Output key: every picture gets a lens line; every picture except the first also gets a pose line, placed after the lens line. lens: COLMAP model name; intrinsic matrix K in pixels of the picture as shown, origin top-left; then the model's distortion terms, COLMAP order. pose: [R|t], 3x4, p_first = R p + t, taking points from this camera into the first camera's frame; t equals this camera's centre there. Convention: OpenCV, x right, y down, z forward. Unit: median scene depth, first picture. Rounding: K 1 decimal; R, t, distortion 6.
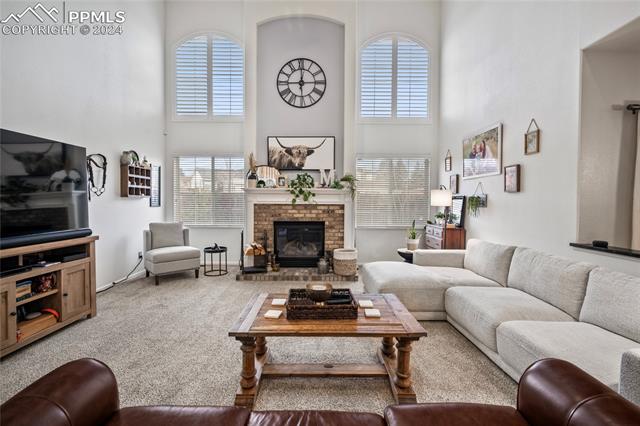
lens RADIAL K [[275.7, 0, 318.6], [0, 275.7, 208.8], [0, 0, 1]] dist [-0.003674, 0.001078]
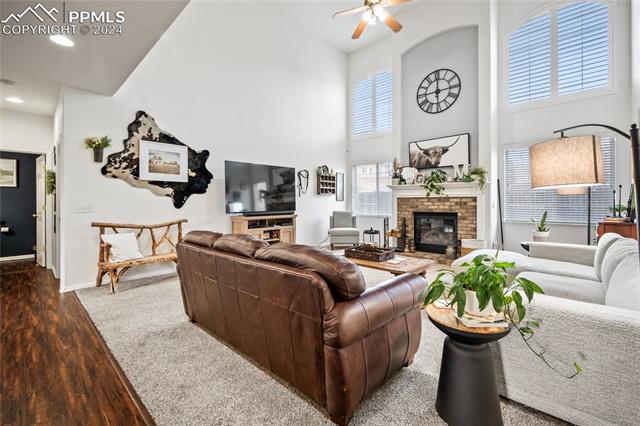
lens RADIAL K [[275.7, 0, 320.9], [0, 275.7, 202.4], [0, 0, 1]] dist [-0.003674, 0.001078]
pose [[0.727150, -0.005308, -0.686458, 0.376823], [-0.011062, 0.999750, -0.019448, 0.031905], [0.686390, 0.021735, 0.726909, -0.157615]]
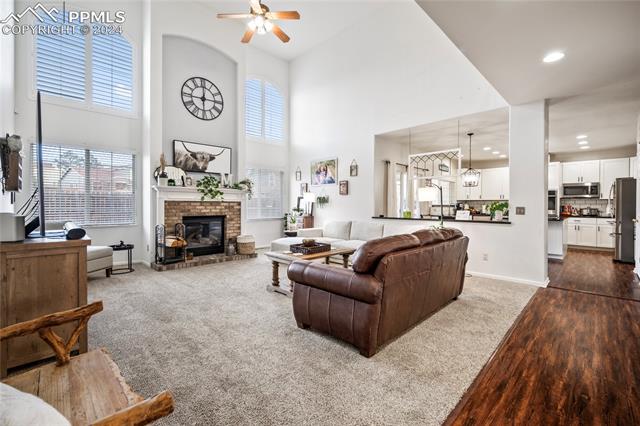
lens RADIAL K [[275.7, 0, 317.0], [0, 275.7, 209.3], [0, 0, 1]] dist [-0.003674, 0.001078]
pose [[0.722516, -0.013333, 0.691225, -0.545872], [0.019809, 0.999803, -0.001421, 0.028875], [-0.691070, 0.014719, 0.722638, -0.189221]]
